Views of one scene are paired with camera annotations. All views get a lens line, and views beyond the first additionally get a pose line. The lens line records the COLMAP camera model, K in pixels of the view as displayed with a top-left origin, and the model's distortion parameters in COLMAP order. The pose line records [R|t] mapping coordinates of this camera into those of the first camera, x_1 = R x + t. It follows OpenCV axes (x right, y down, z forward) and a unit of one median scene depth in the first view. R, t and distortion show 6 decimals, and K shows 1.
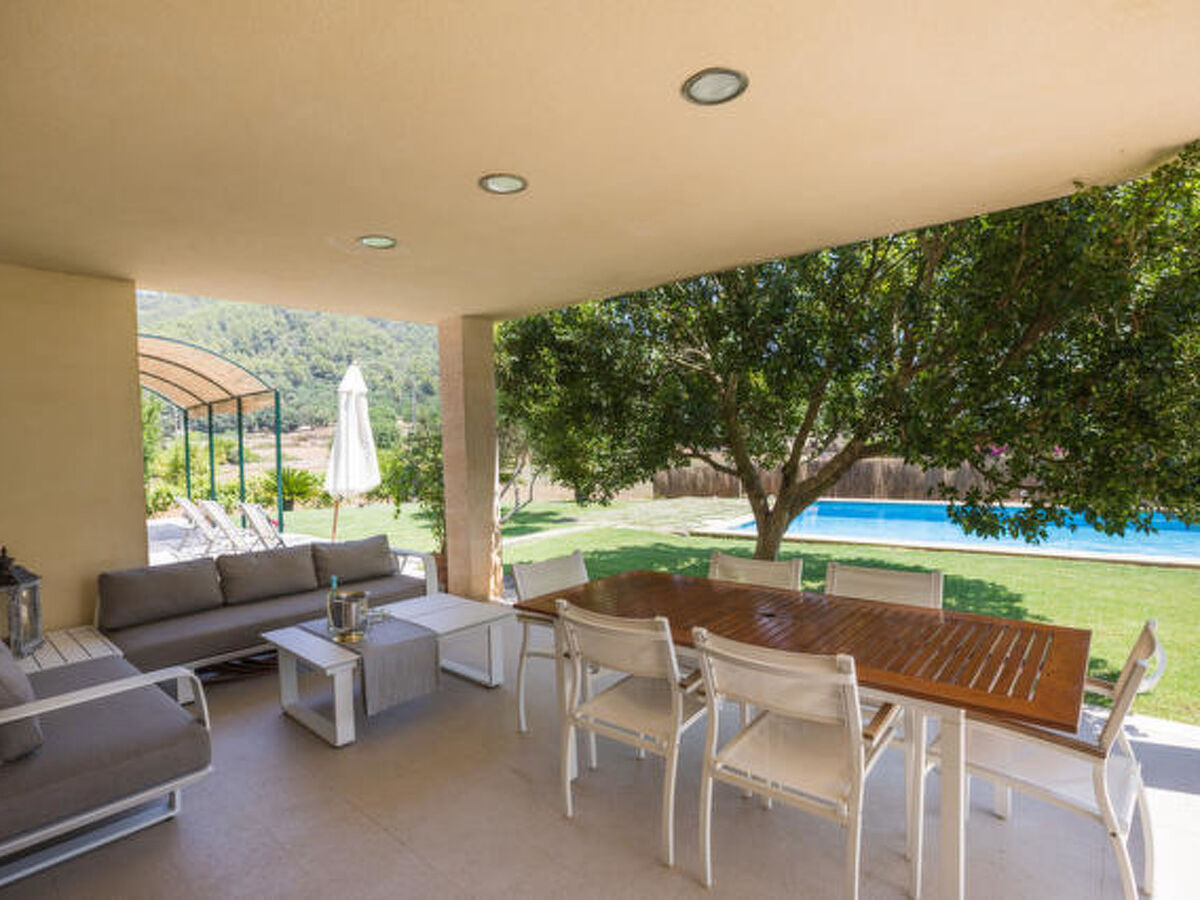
lens RADIAL K [[622.3, 0, 600.0], [0, 622.3, 450.0], [0, 0, 1]] dist [-0.061750, 0.025202]
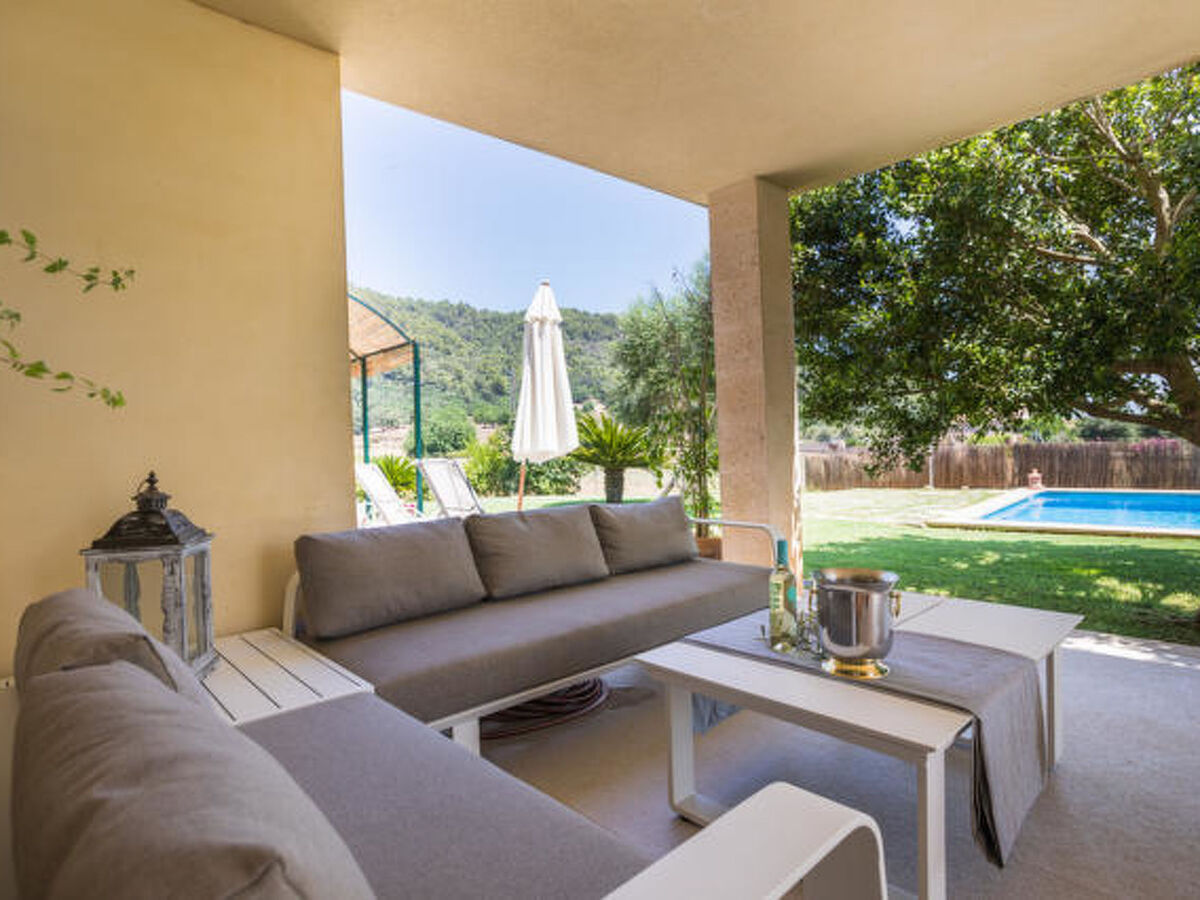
lens RADIAL K [[657.4, 0, 600.0], [0, 657.4, 450.0], [0, 0, 1]] dist [-0.037772, -0.000845]
pose [[0.993243, -0.003061, -0.116017, -0.427262], [0.002681, 0.999991, -0.003436, 0.113259], [0.116026, 0.003102, 0.993241, 0.385578]]
